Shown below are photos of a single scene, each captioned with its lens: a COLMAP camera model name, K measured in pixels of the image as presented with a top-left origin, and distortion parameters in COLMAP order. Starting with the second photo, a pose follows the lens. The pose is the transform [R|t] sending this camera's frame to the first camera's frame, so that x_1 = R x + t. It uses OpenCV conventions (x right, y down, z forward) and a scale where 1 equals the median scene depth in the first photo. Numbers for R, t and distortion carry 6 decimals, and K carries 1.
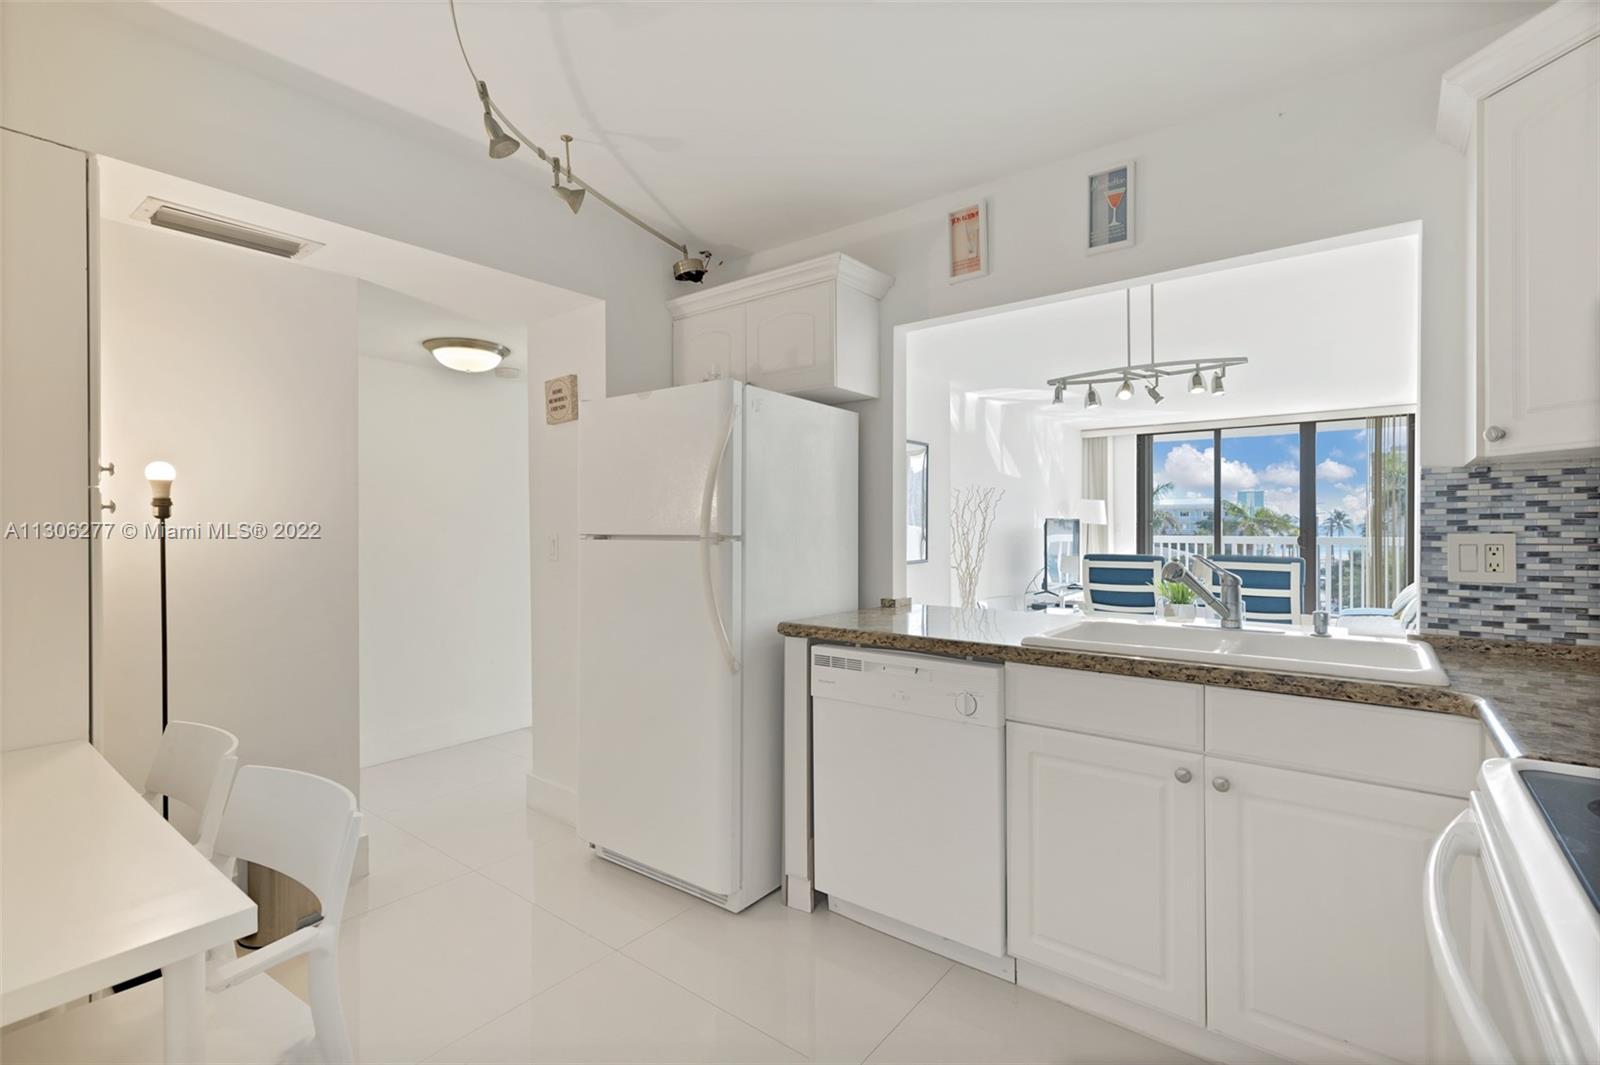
lens RADIAL K [[726.6, 0, 804.7], [0, 726.6, 524.6], [0, 0, 1]] dist [-0.002120, -0.000280]
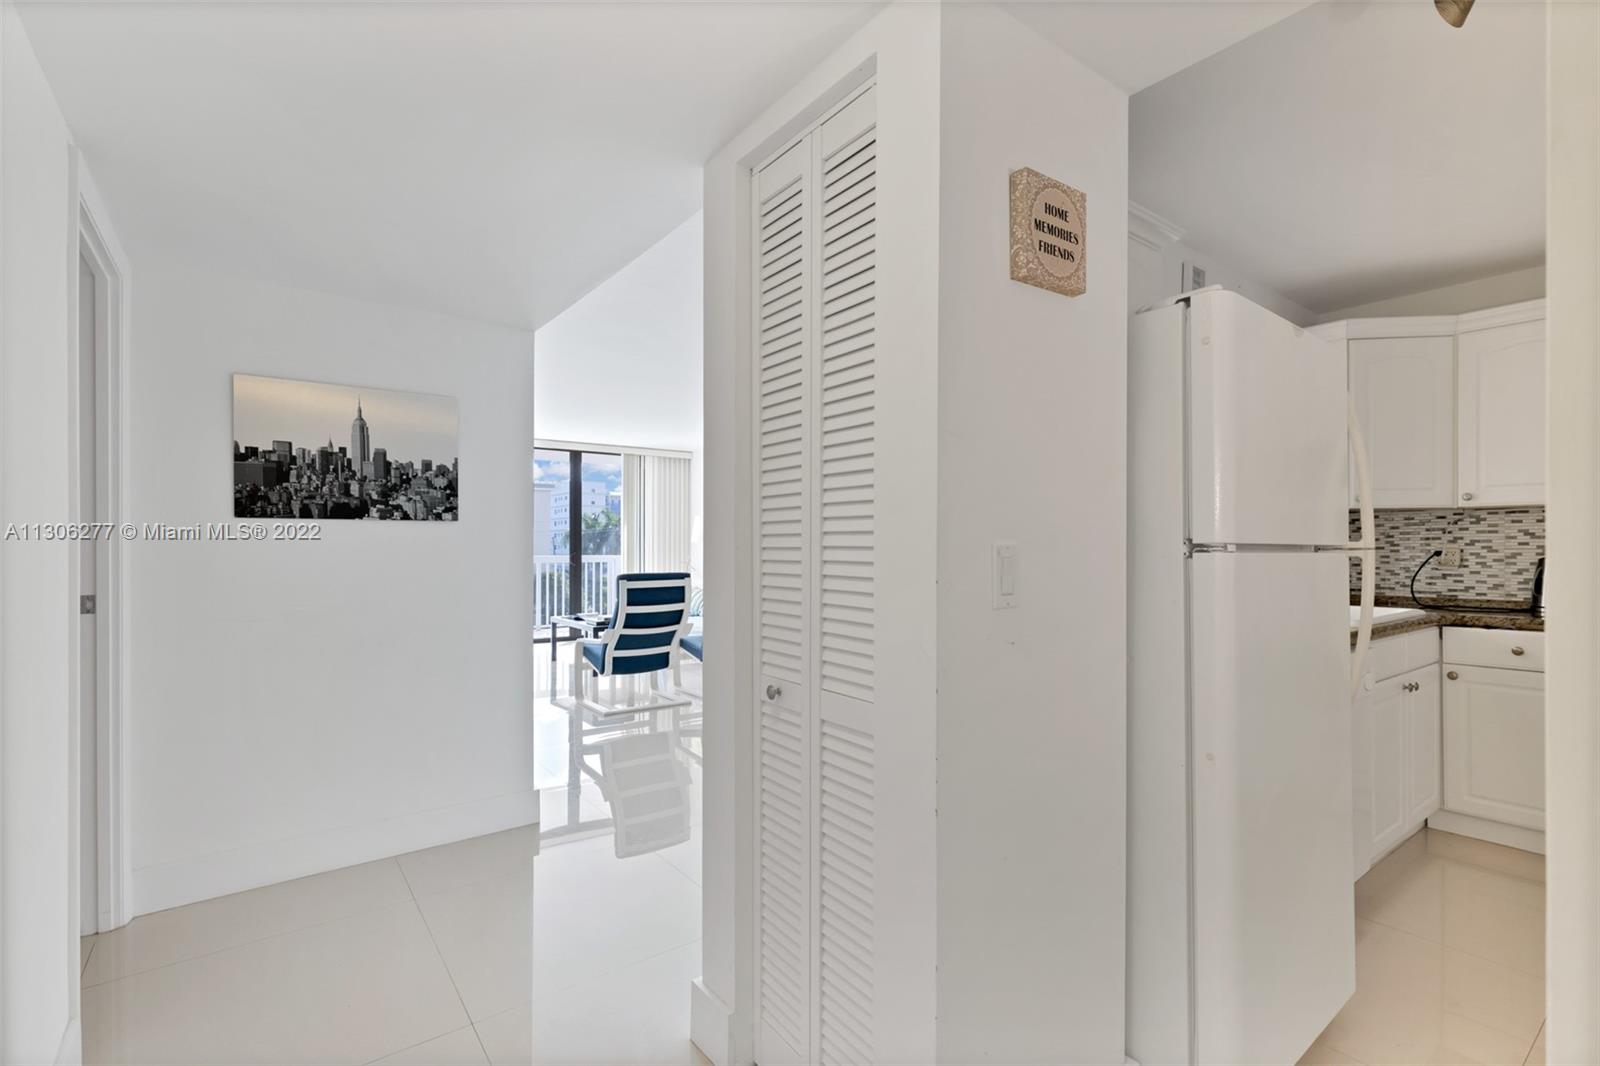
lens RADIAL K [[737.6, 0, 809.1], [0, 737.6, 539.9], [0, 0, 1]] dist [0.002515, -0.000112]
pose [[0.256970, 0.010830, 0.966359, -0.319817], [0.000795, 0.999935, -0.011417, 0.006881], [-0.966419, 0.003702, 0.256944, 0.410818]]
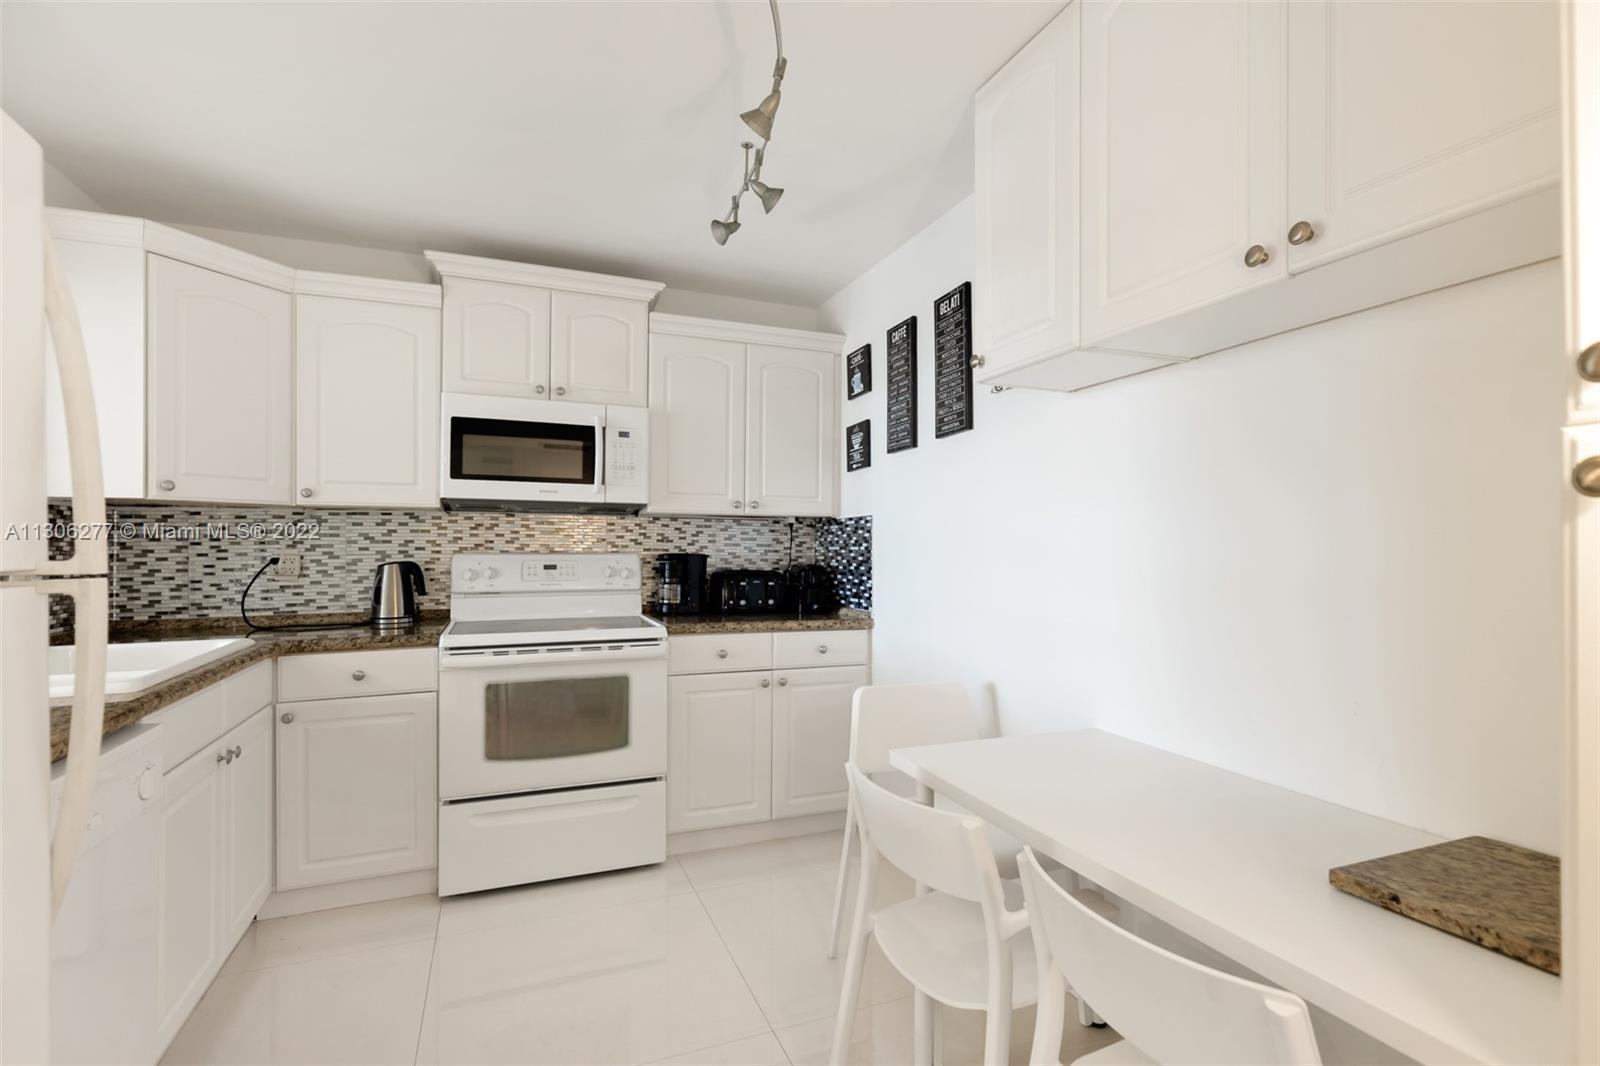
lens RADIAL K [[727.9, 0, 820.8], [0, 727.9, 548.9], [0, 0, 1]] dist [-0.000611, -0.000170]
pose [[-0.877328, -0.000731, 0.479890, -0.190576], [0.003270, 0.999967, 0.007500, 0.002322], [-0.479880, 0.008149, -0.877296, 0.339341]]
